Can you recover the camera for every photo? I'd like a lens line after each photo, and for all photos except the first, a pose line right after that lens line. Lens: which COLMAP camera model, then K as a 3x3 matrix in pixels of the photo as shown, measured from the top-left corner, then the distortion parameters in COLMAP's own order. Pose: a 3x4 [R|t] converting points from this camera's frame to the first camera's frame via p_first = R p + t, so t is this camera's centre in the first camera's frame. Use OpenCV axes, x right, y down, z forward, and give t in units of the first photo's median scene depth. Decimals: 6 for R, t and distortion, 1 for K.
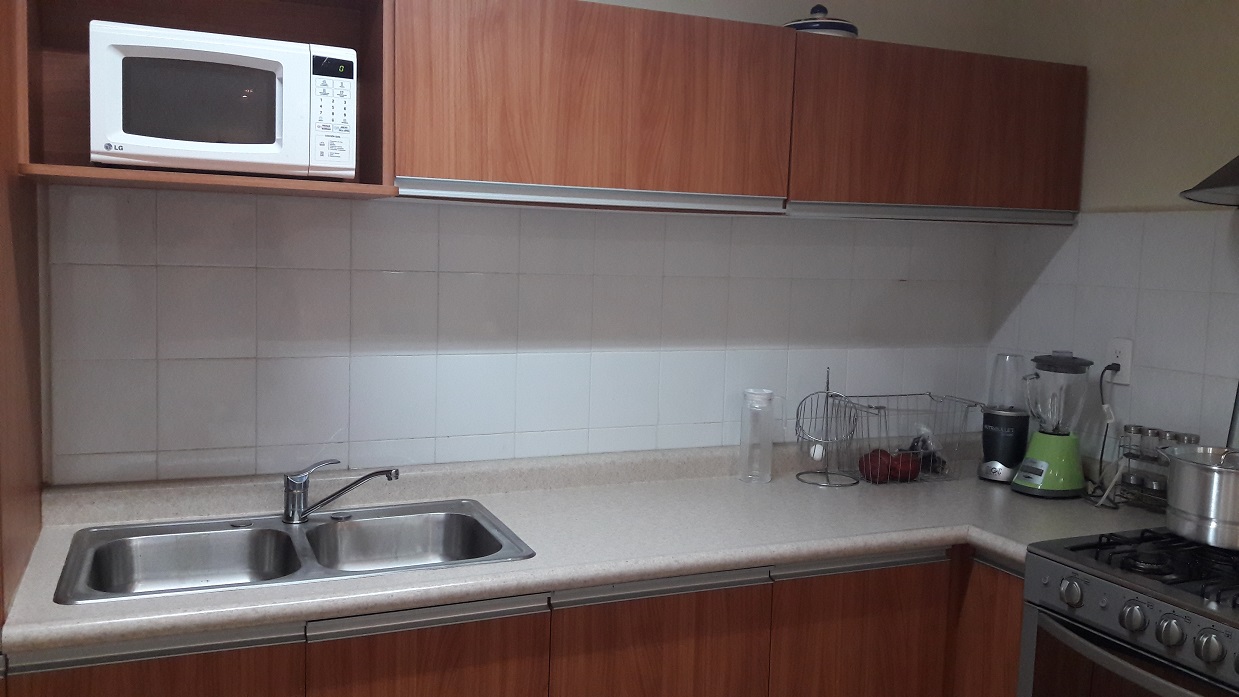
lens RADIAL K [[1020.2, 0, 619.5], [0, 1020.2, 348.5], [0, 0, 1]] dist [0.061643, -0.000908]
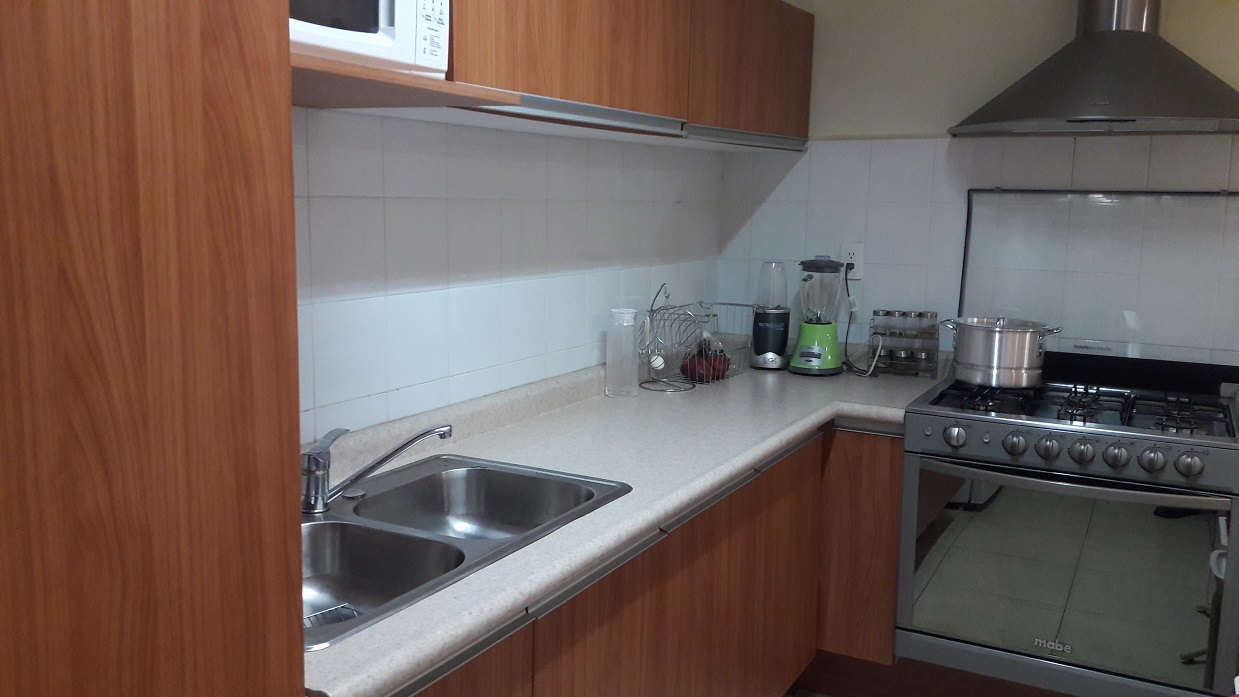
lens RADIAL K [[1042.5, 0, 619.5], [0, 1042.5, 348.5], [0, 0, 1]] dist [0.120152, -0.000532]
pose [[0.782848, -0.107263, 0.612898, -0.561490], [0.069395, 0.993935, 0.085312, -0.010952], [-0.618331, -0.024254, 0.785543, 0.184570]]
